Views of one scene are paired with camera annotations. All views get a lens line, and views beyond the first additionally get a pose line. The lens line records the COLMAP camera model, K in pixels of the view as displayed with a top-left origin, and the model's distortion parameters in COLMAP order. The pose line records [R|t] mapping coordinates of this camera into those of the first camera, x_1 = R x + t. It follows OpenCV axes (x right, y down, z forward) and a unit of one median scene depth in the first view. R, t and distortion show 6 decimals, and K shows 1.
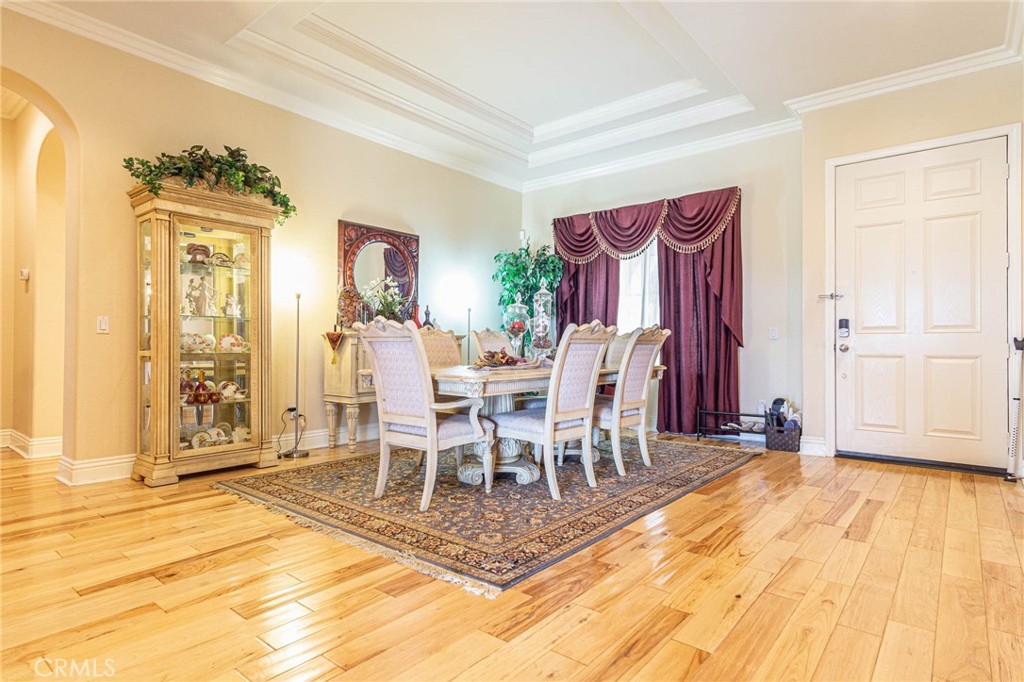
lens RADIAL K [[543.8, 0, 513.5], [0, 543.8, 348.8], [0, 0, 1]] dist [0.001579, 0.000418]
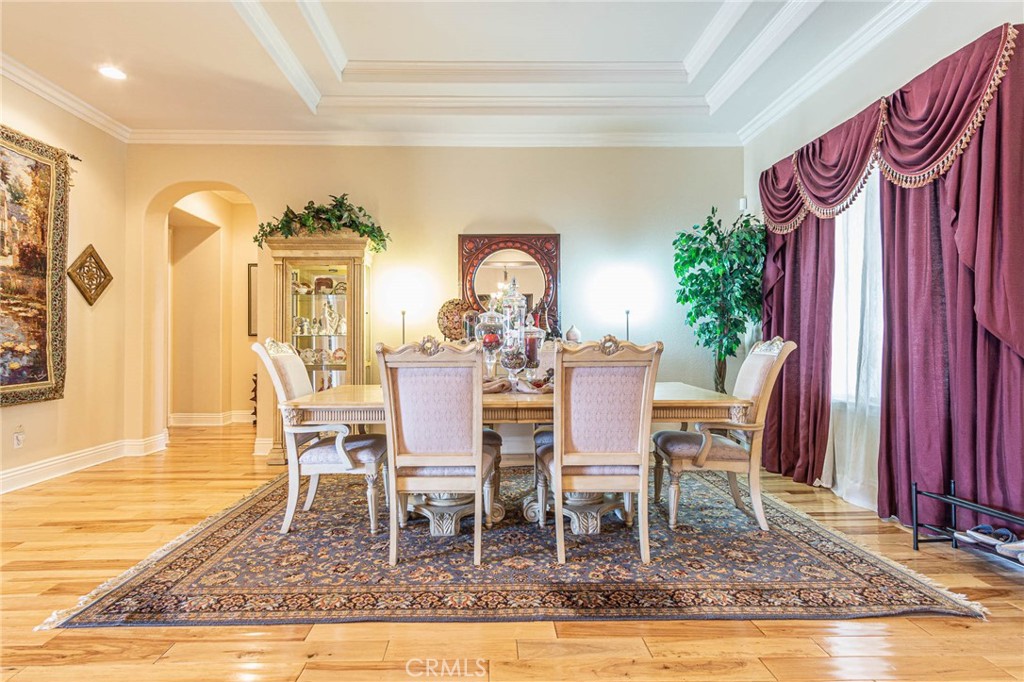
lens RADIAL K [[548.3, 0, 512.0], [0, 548.3, 341.0], [0, 0, 1]] dist [0.005410, 0.002476]
pose [[0.649226, -0.008021, -0.760553, 0.647921], [0.003446, 0.999965, -0.007604, -0.033445], [0.760588, 0.002315, 0.649231, 0.491485]]
